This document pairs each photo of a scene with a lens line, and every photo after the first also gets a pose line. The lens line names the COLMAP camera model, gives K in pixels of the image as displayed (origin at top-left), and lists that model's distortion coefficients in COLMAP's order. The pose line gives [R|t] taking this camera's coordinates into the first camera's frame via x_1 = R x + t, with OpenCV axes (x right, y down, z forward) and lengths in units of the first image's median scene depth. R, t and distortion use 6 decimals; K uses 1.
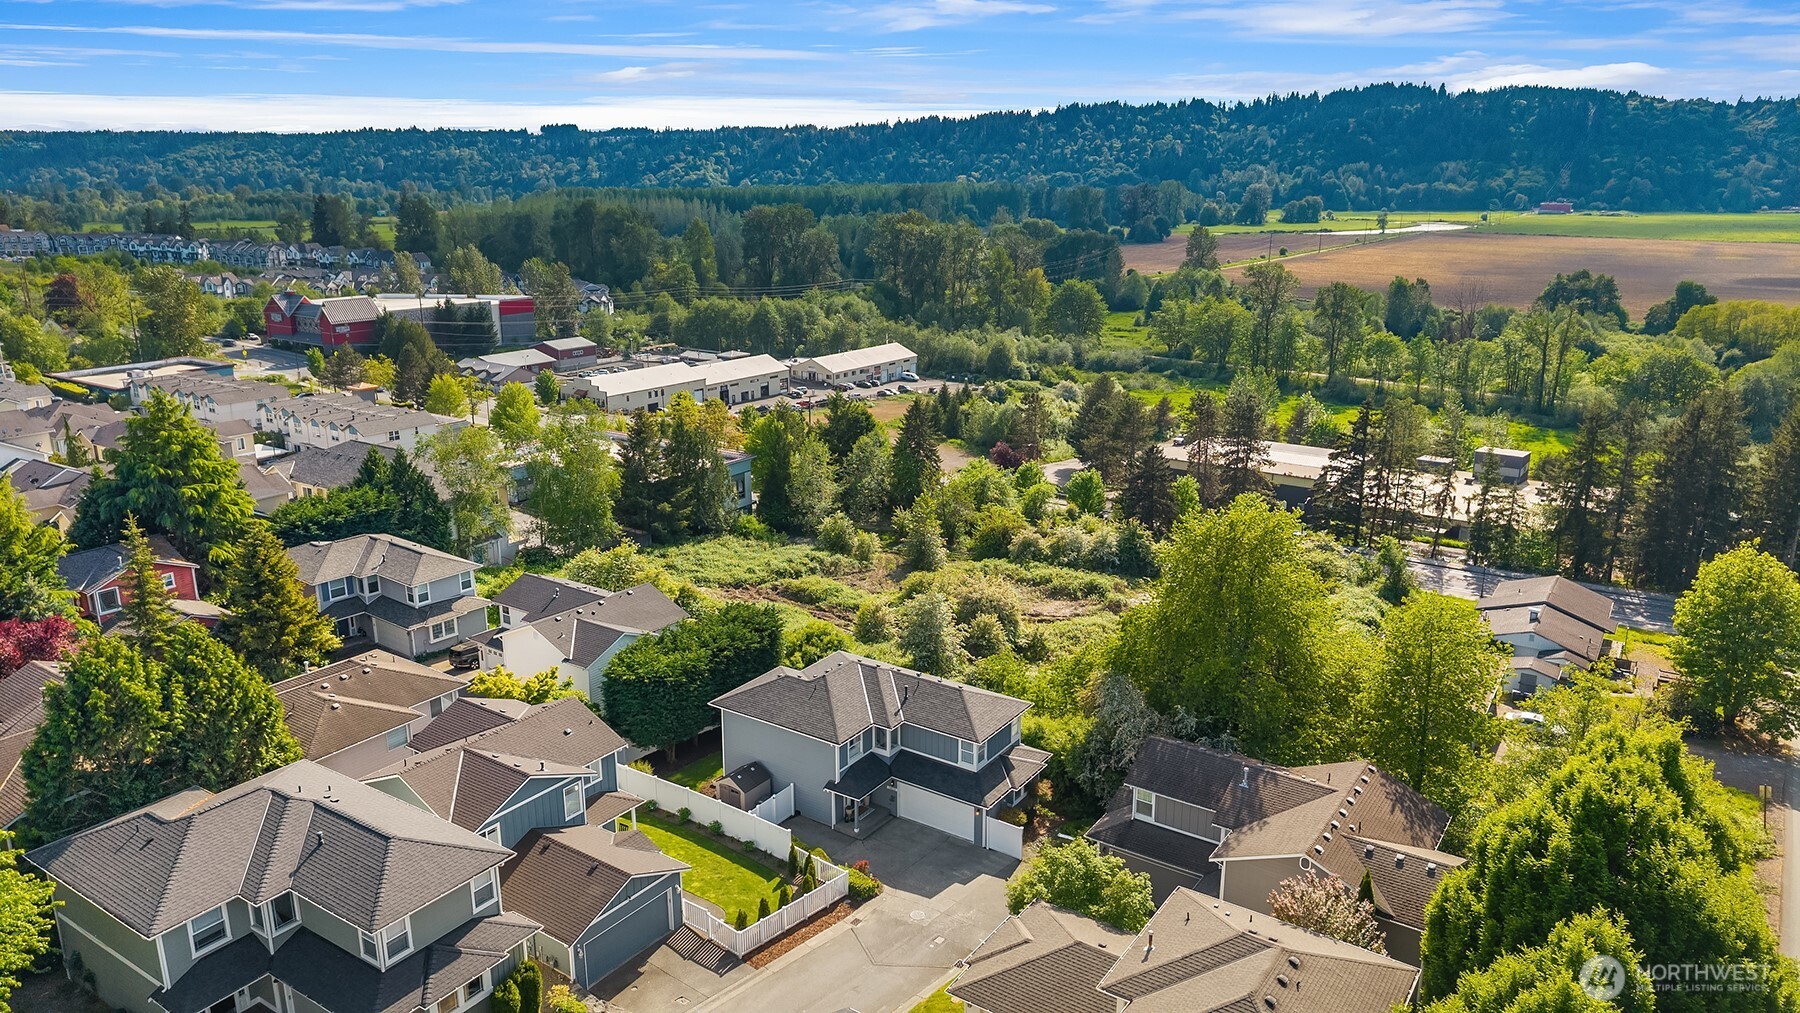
lens RADIAL K [[1192.1, 0, 900.0], [0, 1192.1, 506.5], [0, 0, 1]] dist [0.034734, -0.057250]
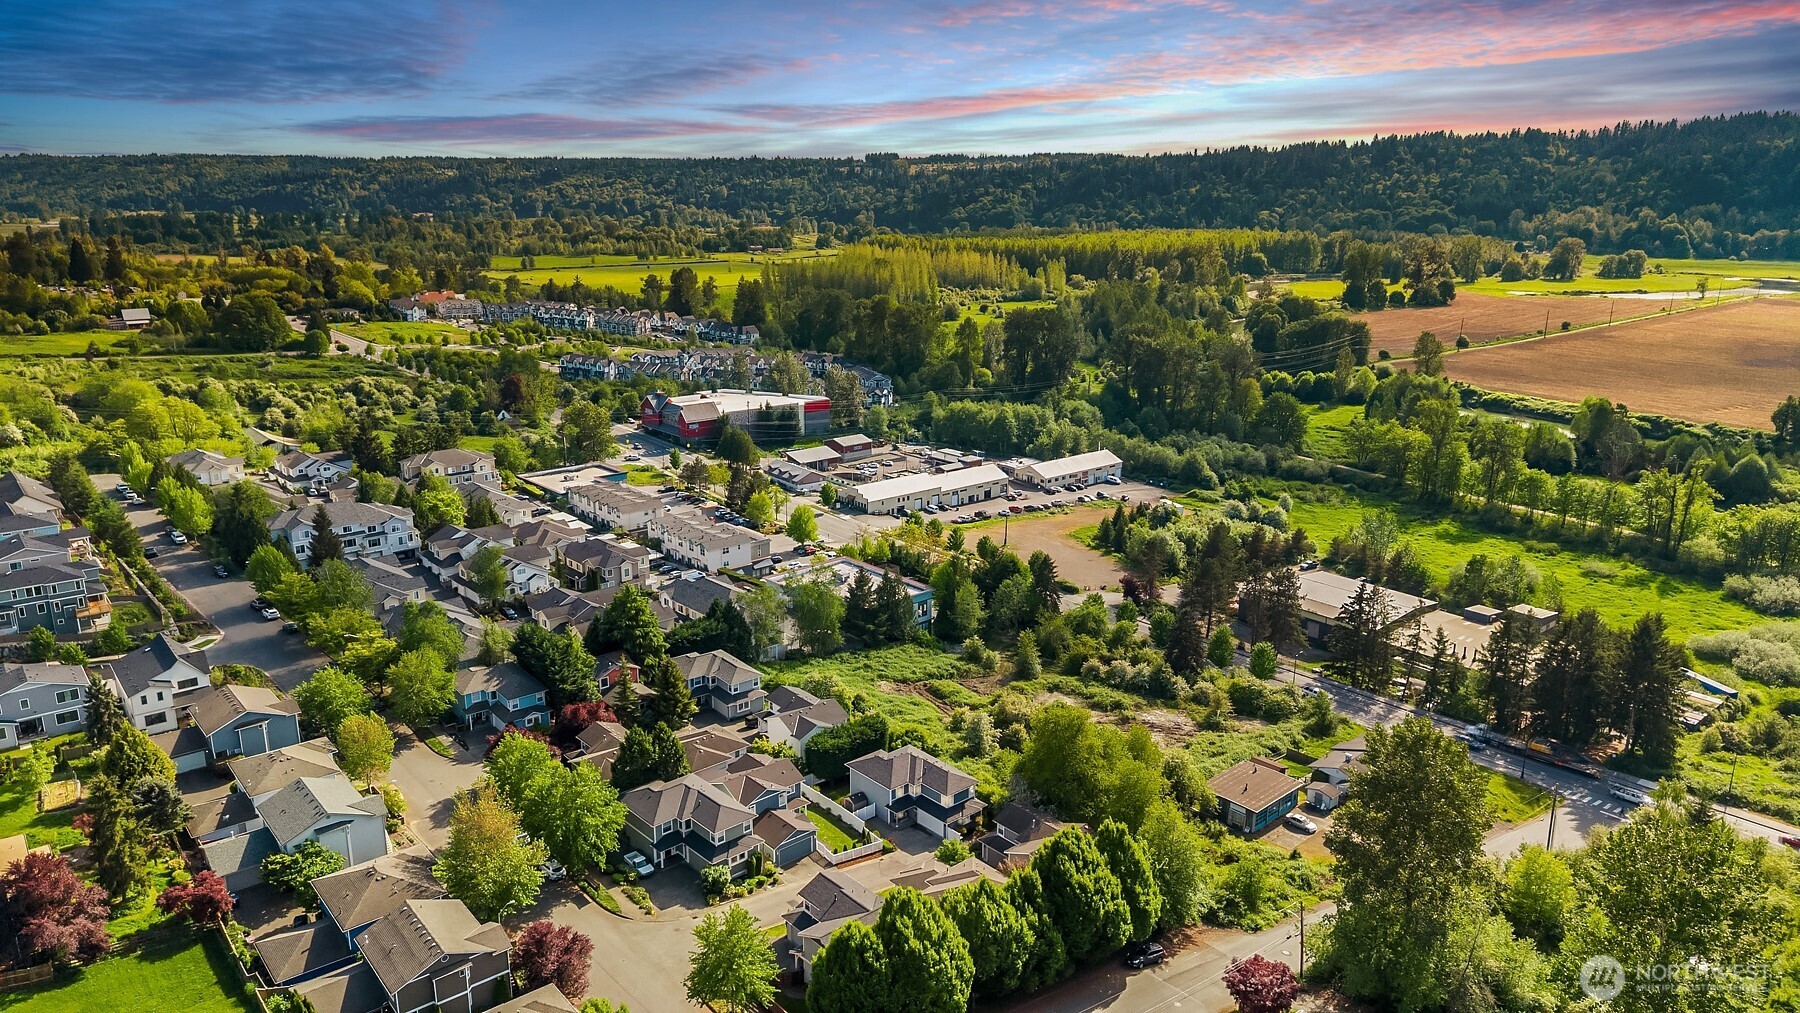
lens RADIAL K [[1187.0, 0, 900.0], [0, 1187.0, 506.5], [0, 0, 1]] dist [0.049771, -0.058531]
pose [[0.967961, 0.066825, -0.242045, 0.099366], [-0.068528, 0.997648, 0.001385, -0.073397], [0.241568, 0.015246, 0.970264, -0.261547]]
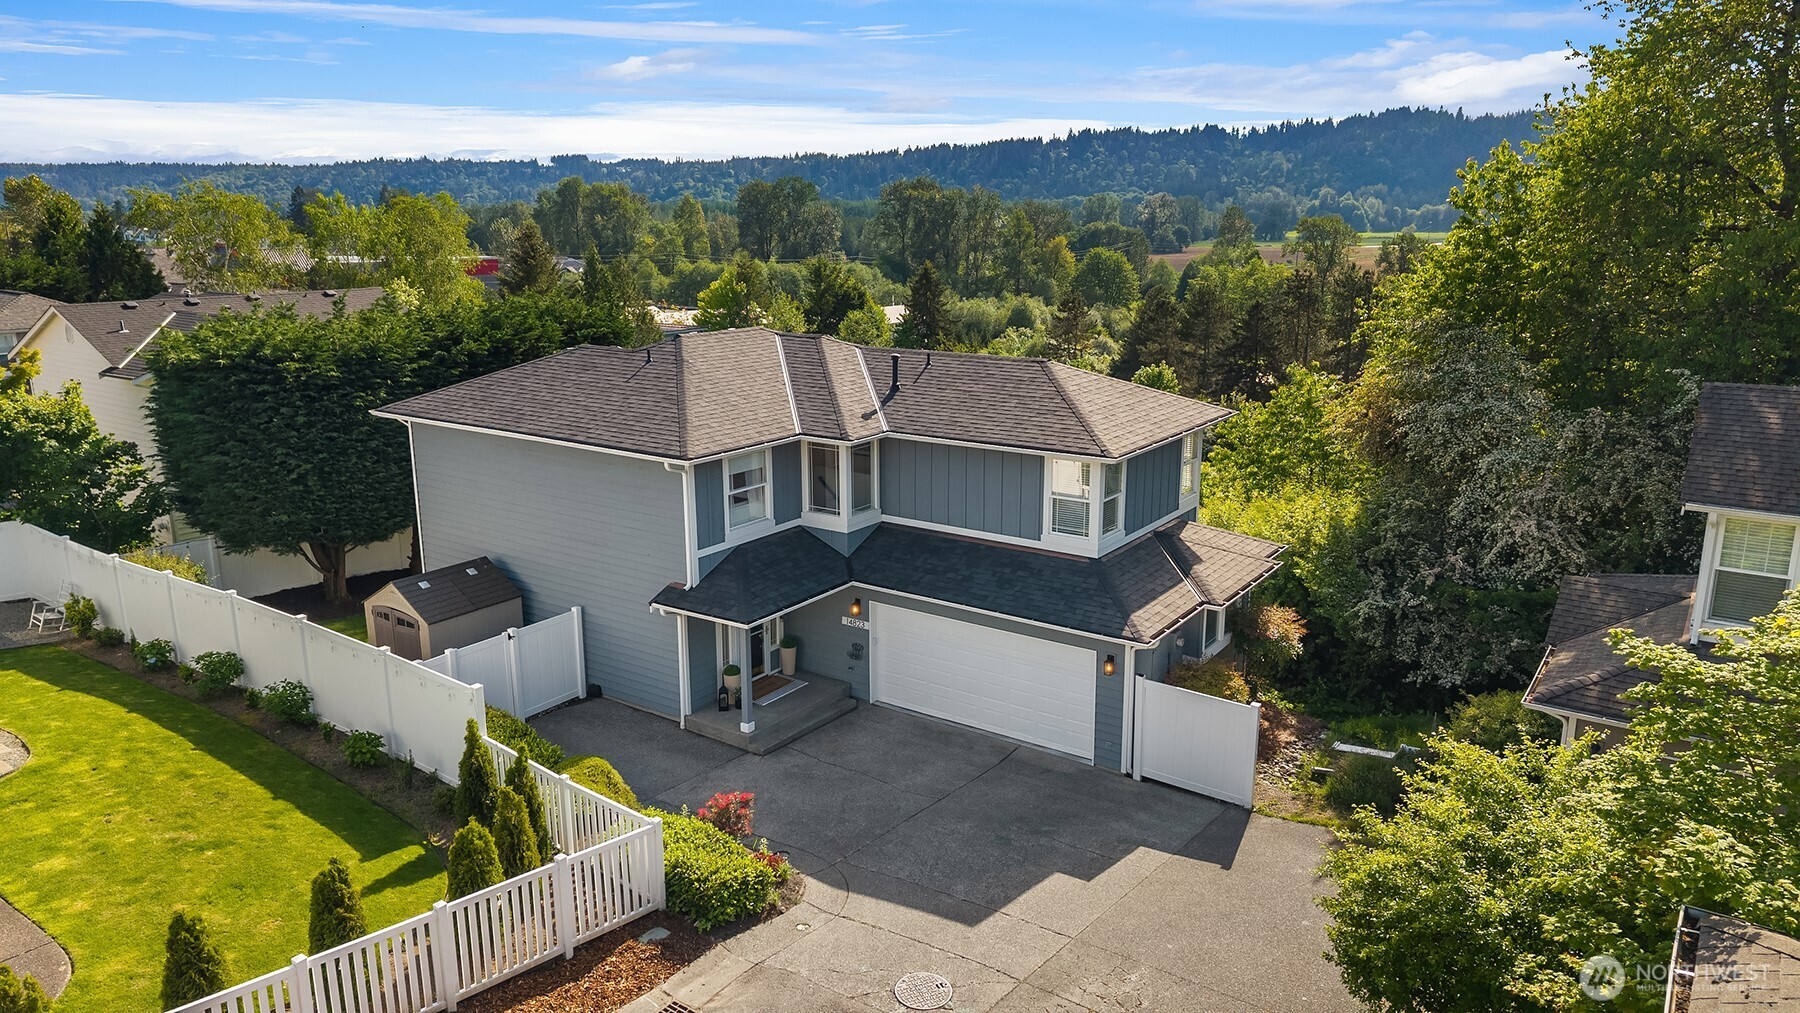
lens RADIAL K [[1192.1, 0, 900.0], [0, 1192.1, 506.5], [0, 0, 1]] dist [0.034734, -0.057250]
pose [[0.999963, 0.001698, -0.008437, 0.002004], [-0.001955, 0.999532, -0.030532, 0.042949], [0.008381, 0.030547, 0.999498, 0.129318]]
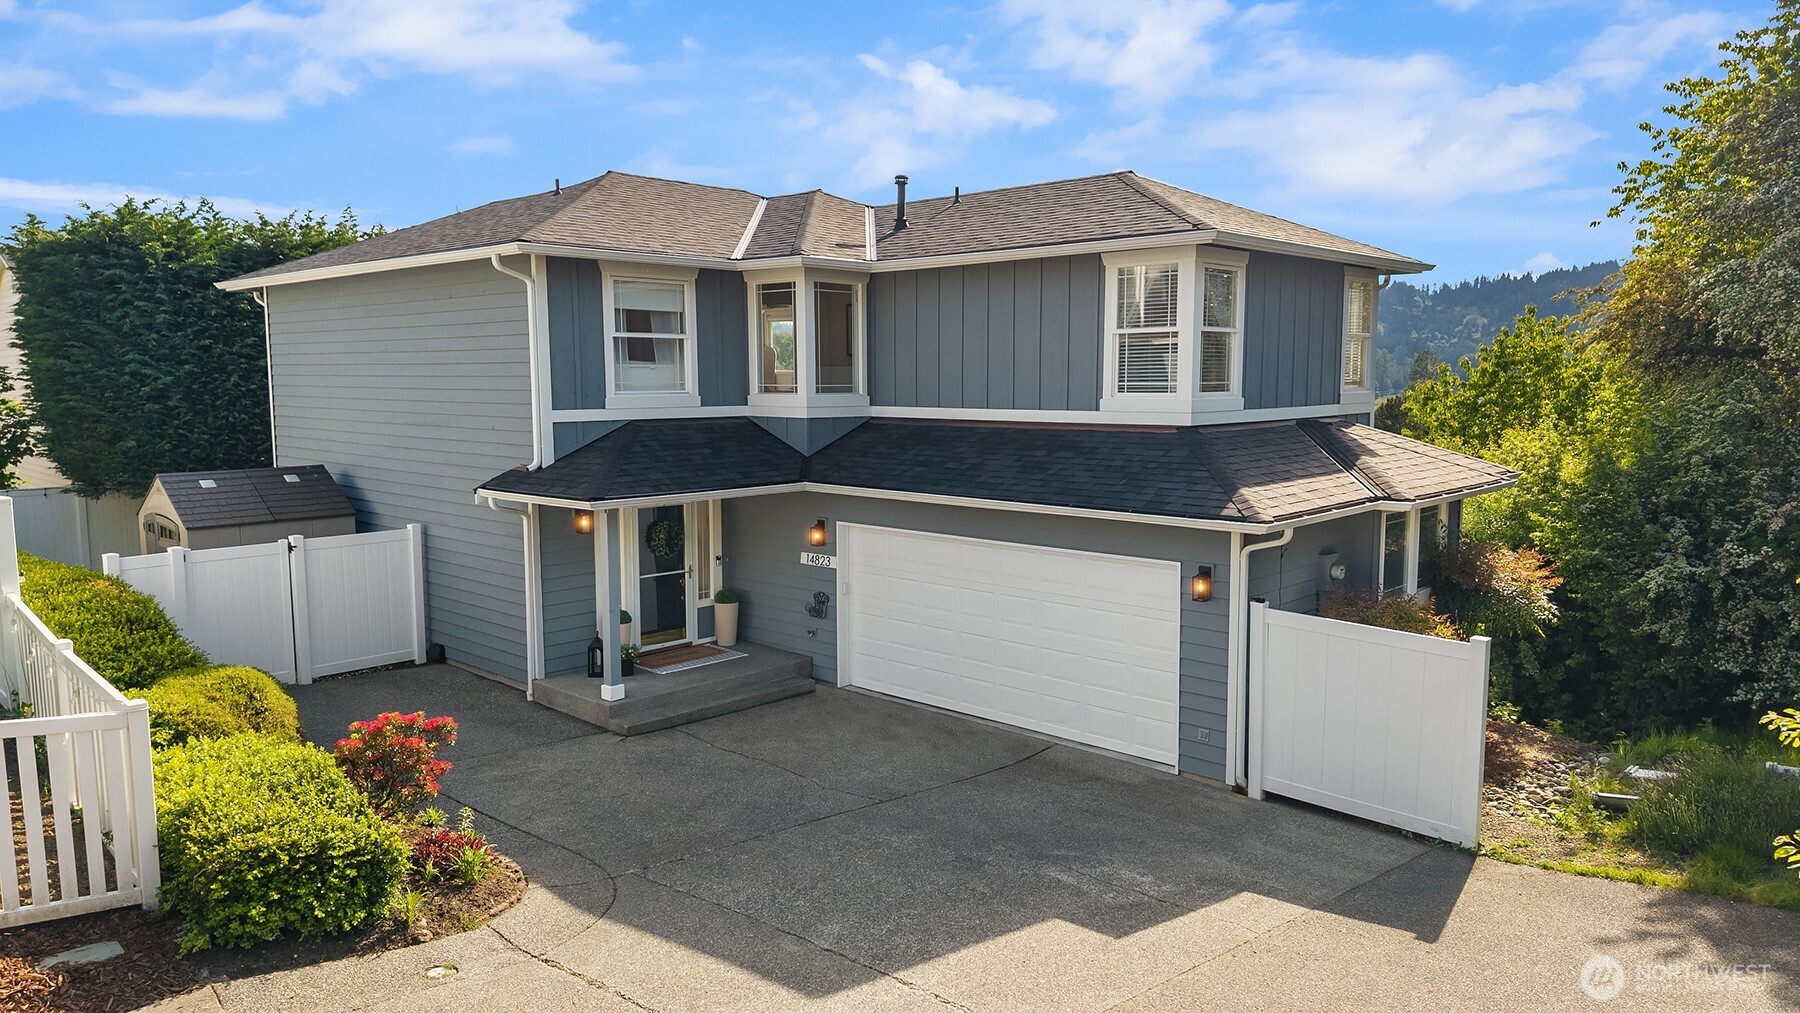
lens RADIAL K [[1197.5, 0, 900.0], [0, 1197.5, 506.5], [0, 0, 1]] dist [-0.001903, 0.000227]
pose [[0.987901, 0.014312, -0.154426, 0.009220], [-0.038782, 0.986896, -0.156630, 0.053152], [0.150161, 0.160724, 0.975510, 0.156635]]
